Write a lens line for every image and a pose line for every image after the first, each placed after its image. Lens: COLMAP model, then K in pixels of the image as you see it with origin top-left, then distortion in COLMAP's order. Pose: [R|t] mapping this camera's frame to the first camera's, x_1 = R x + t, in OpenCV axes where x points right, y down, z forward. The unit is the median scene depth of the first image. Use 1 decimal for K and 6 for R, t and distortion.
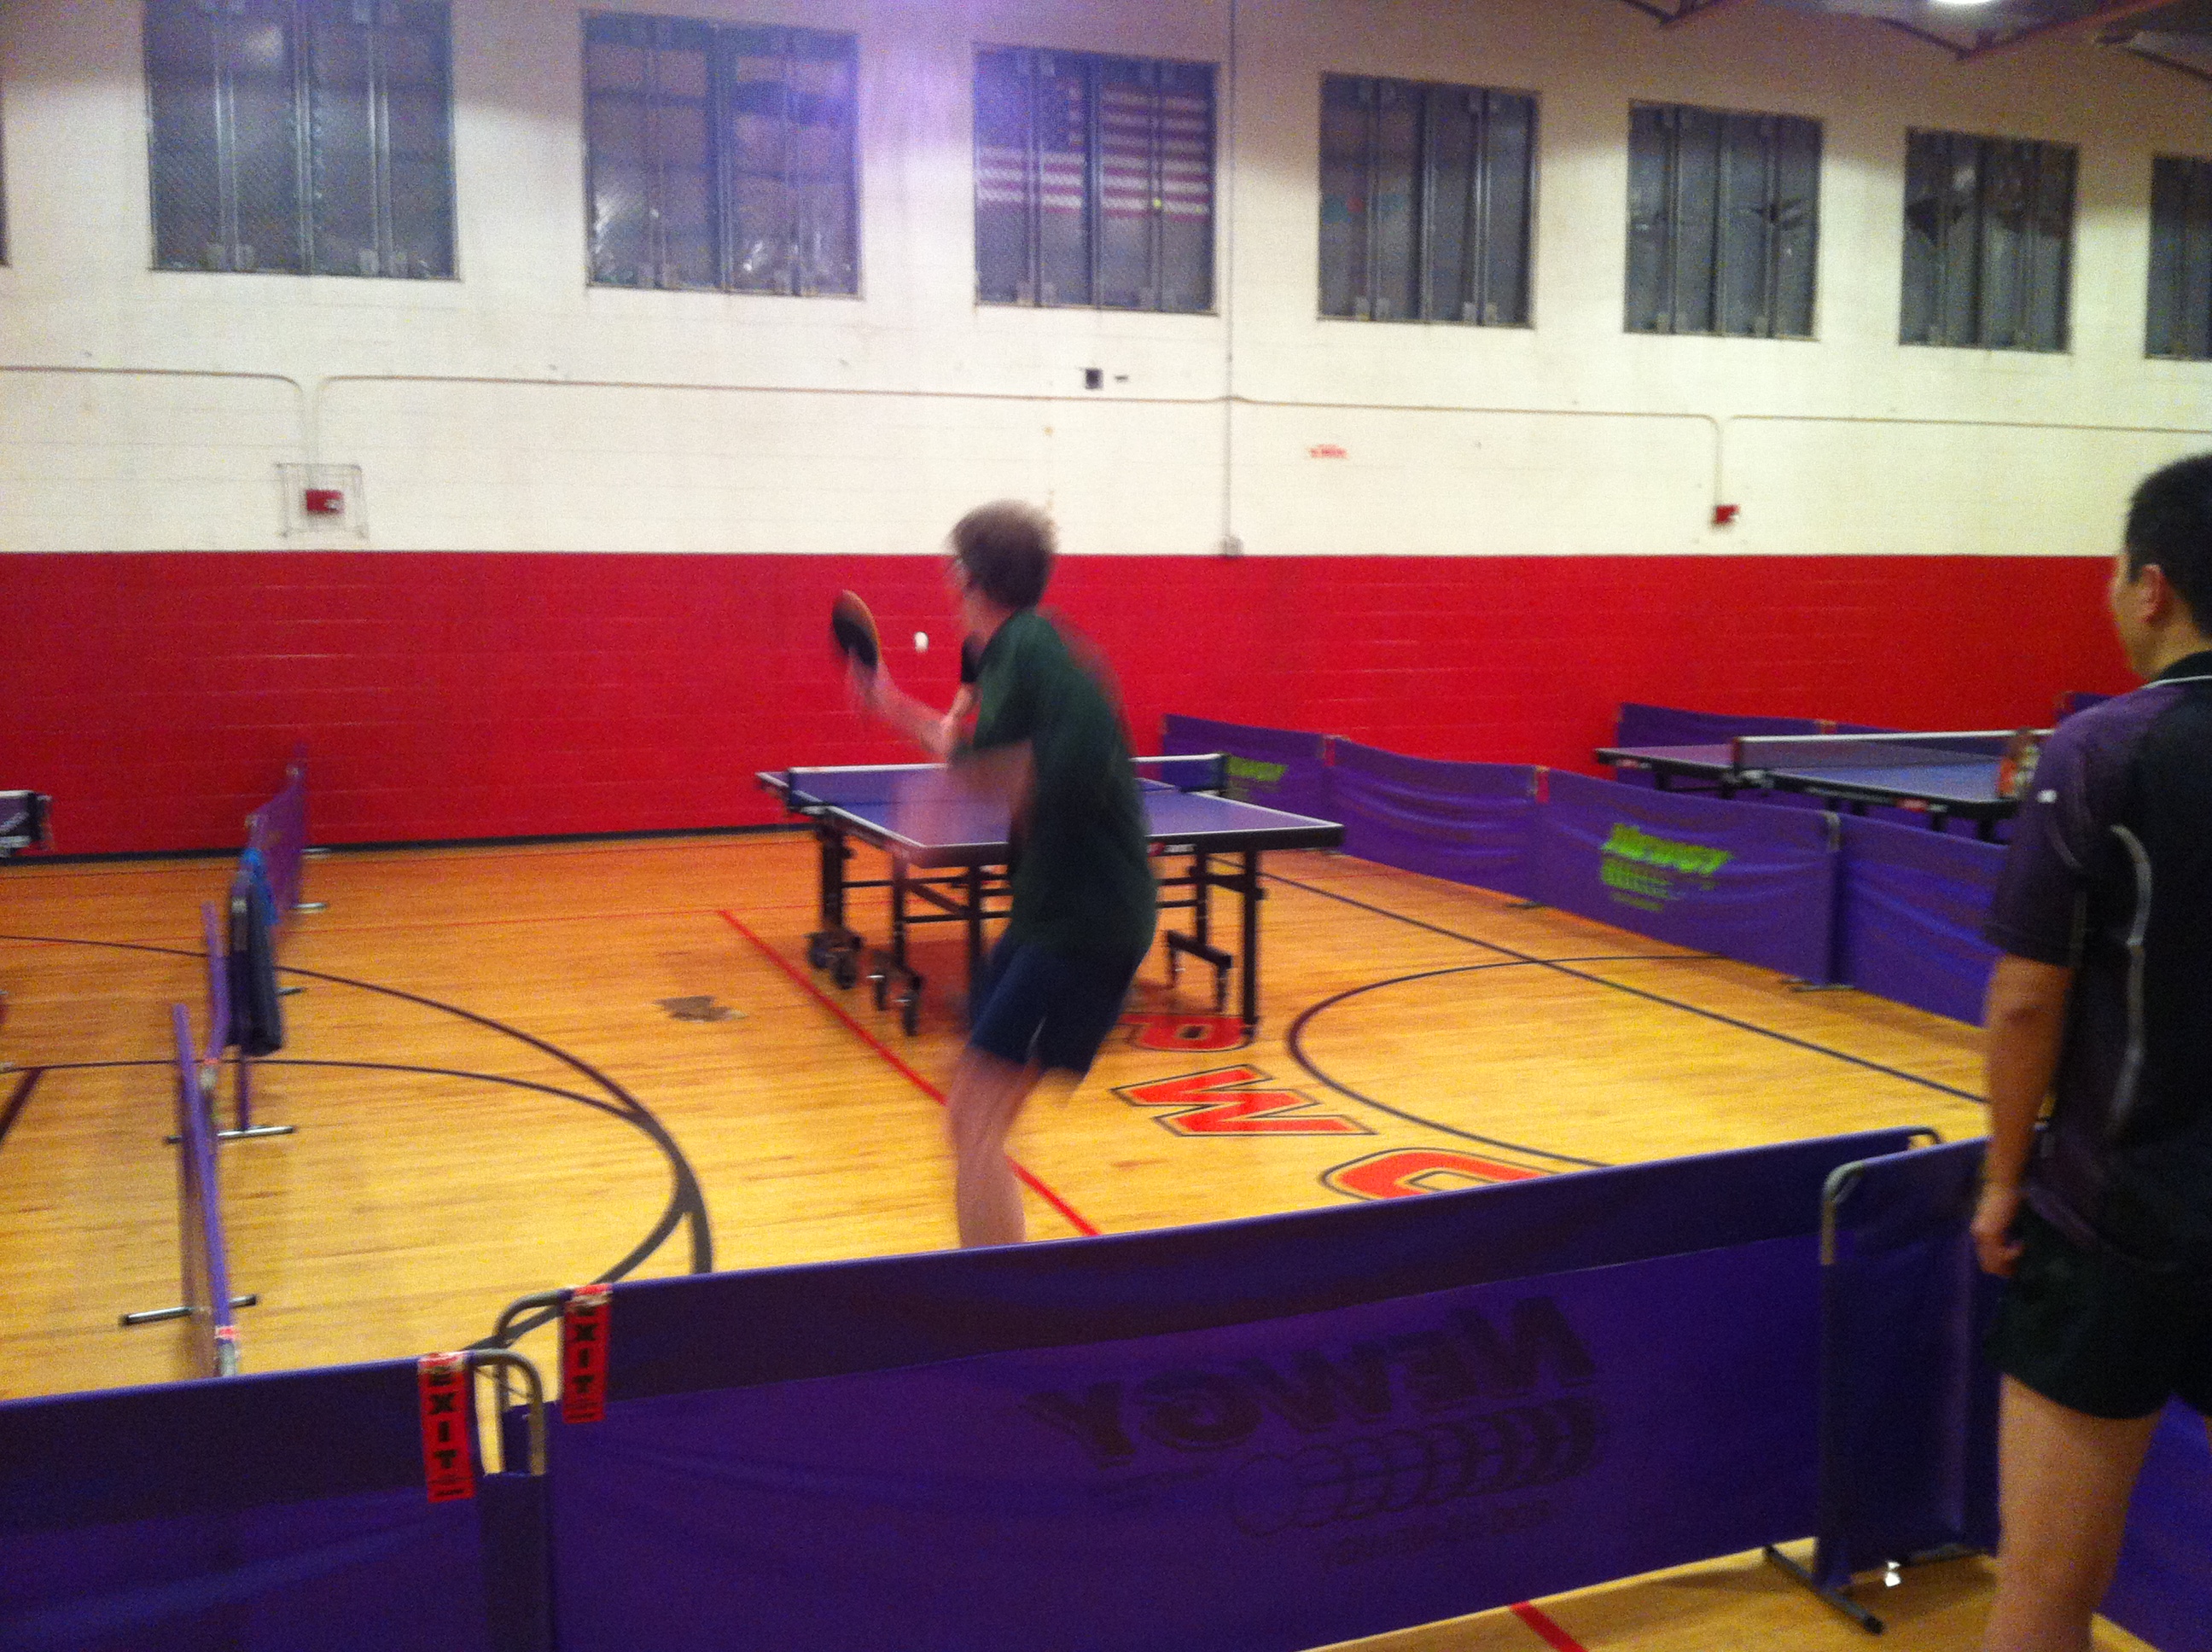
lens RADIAL K [[2036.6, 0, 1106.0], [0, 2036.6, 826.0], [0, 0, 1]] dist [0.108380, -0.361542]
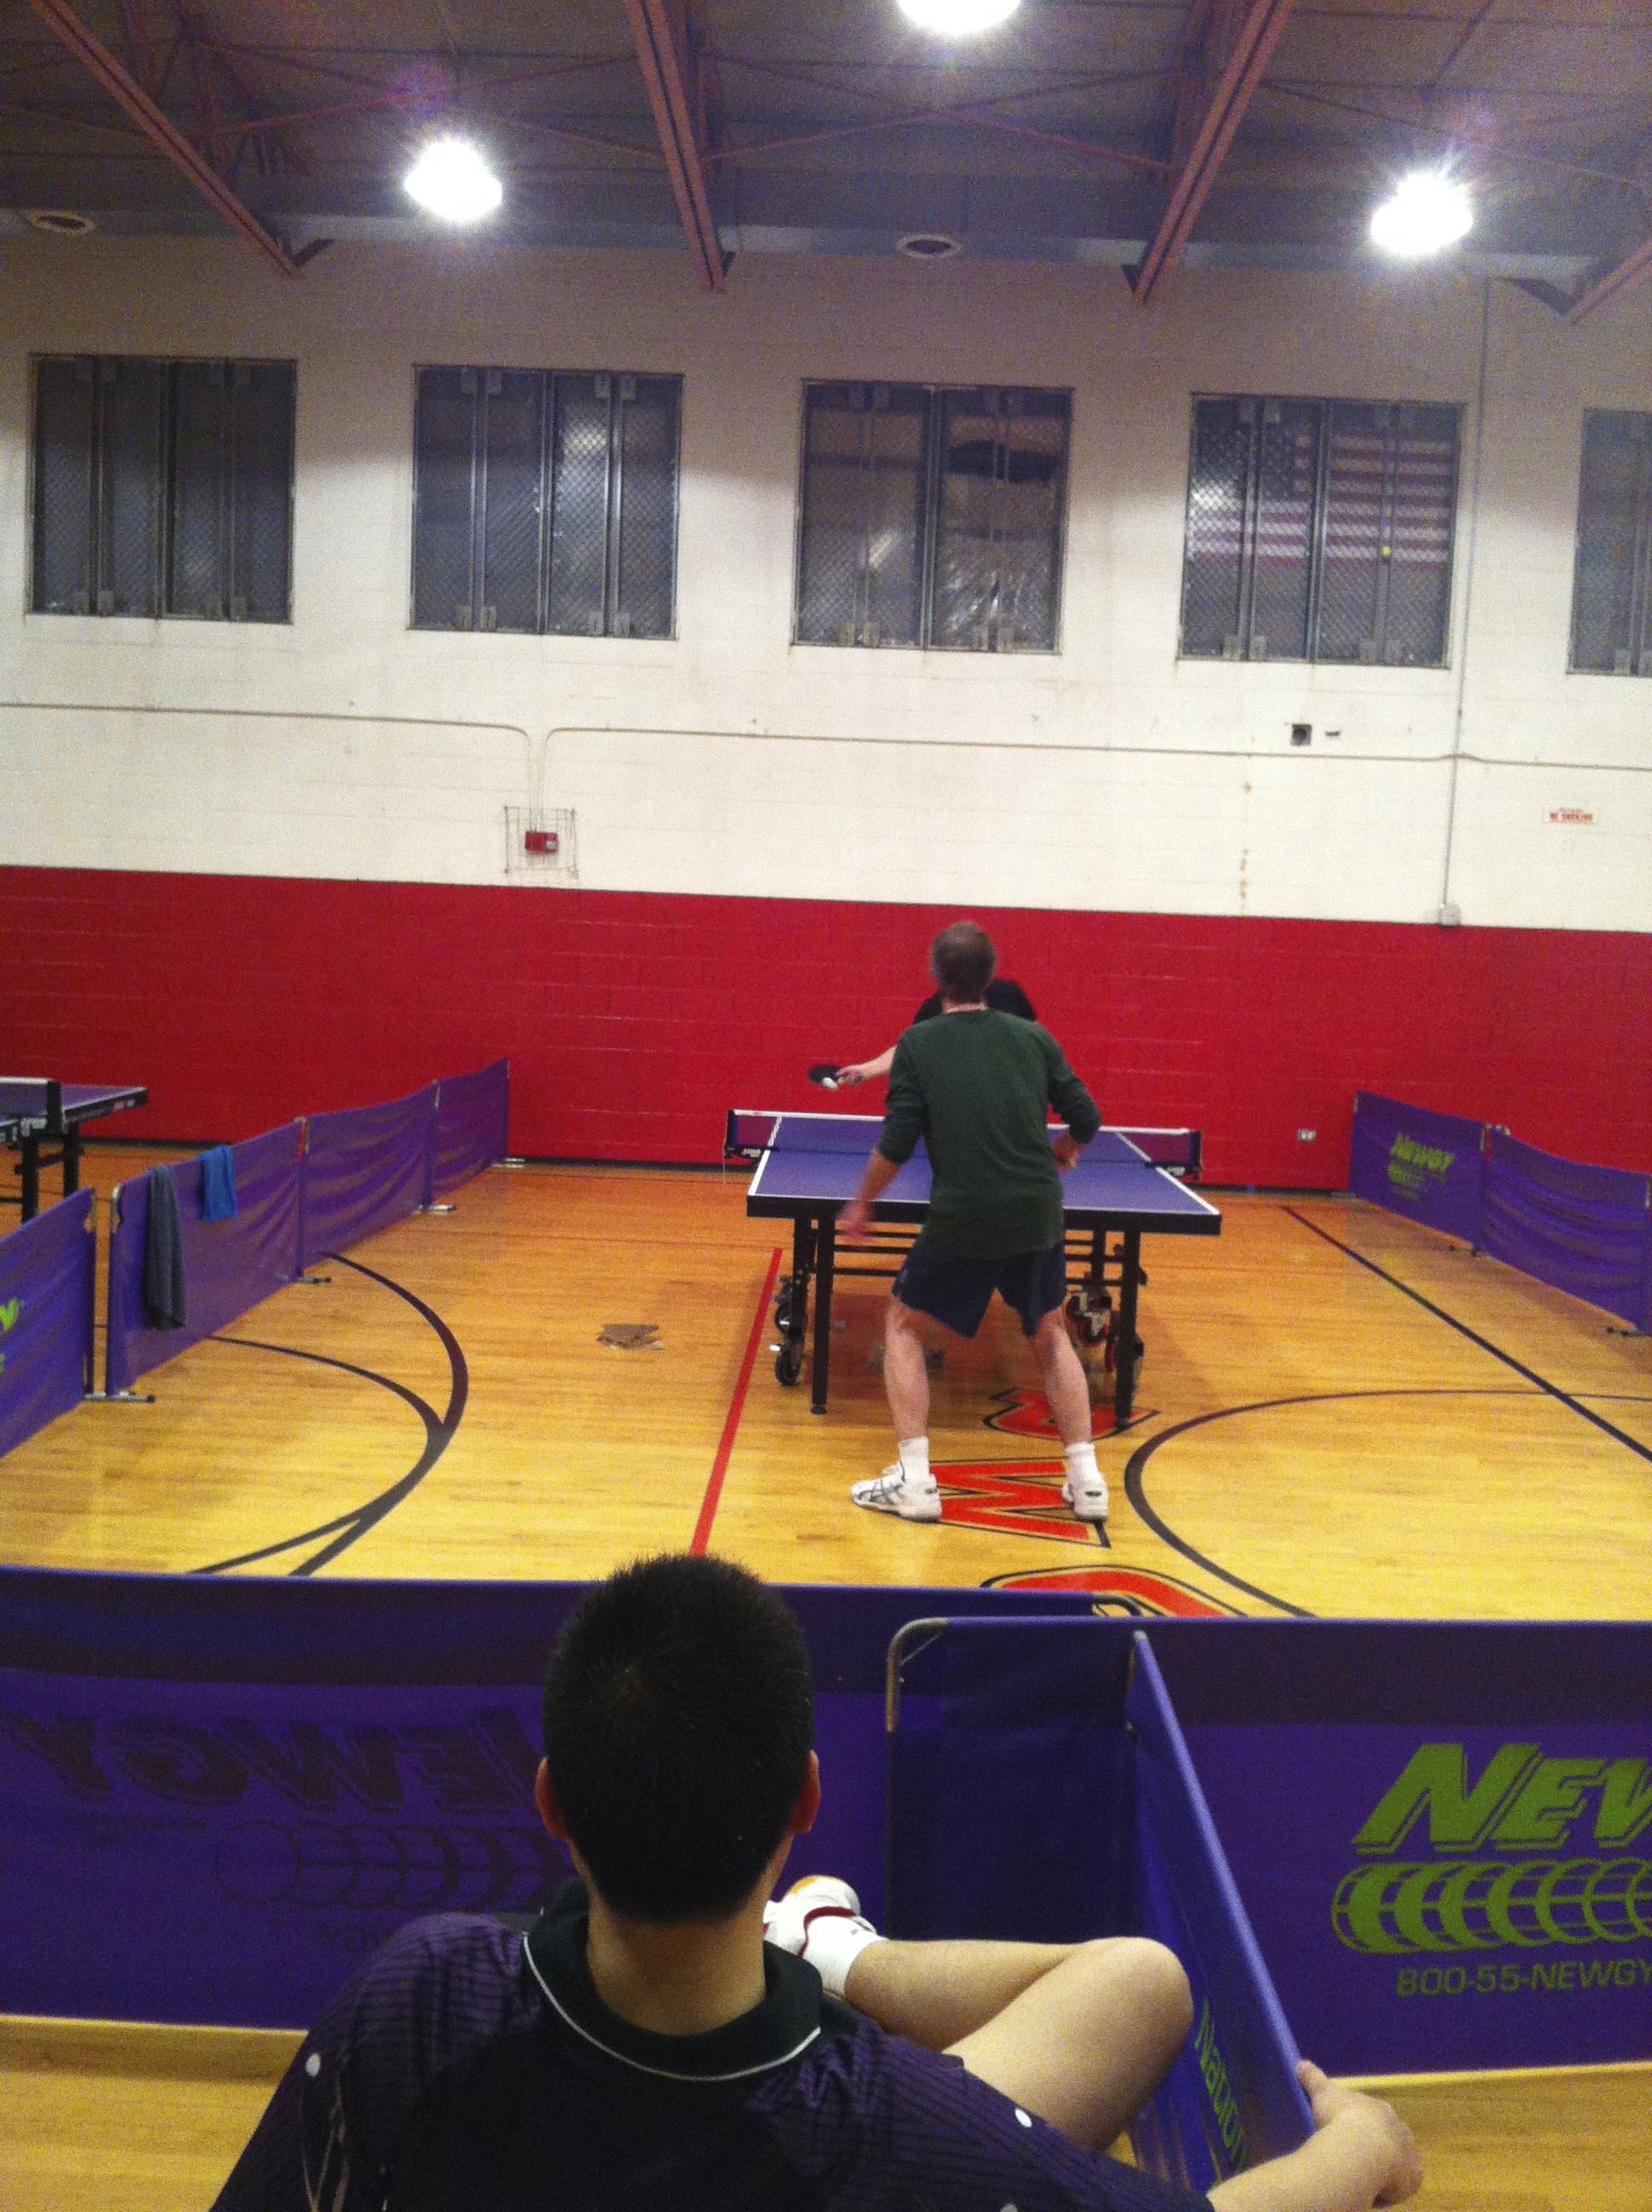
lens RADIAL K [[2036.6, 0, 826.0], [0, 2036.6, 1106.0], [0, 0, 1]] dist [0.108380, -0.361542]
pose [[0.934344, 0.070973, -0.349233, 0.145320], [-0.084889, 0.996085, -0.024684, -0.004898], [0.346114, 0.052709, 0.936711, 0.044512]]
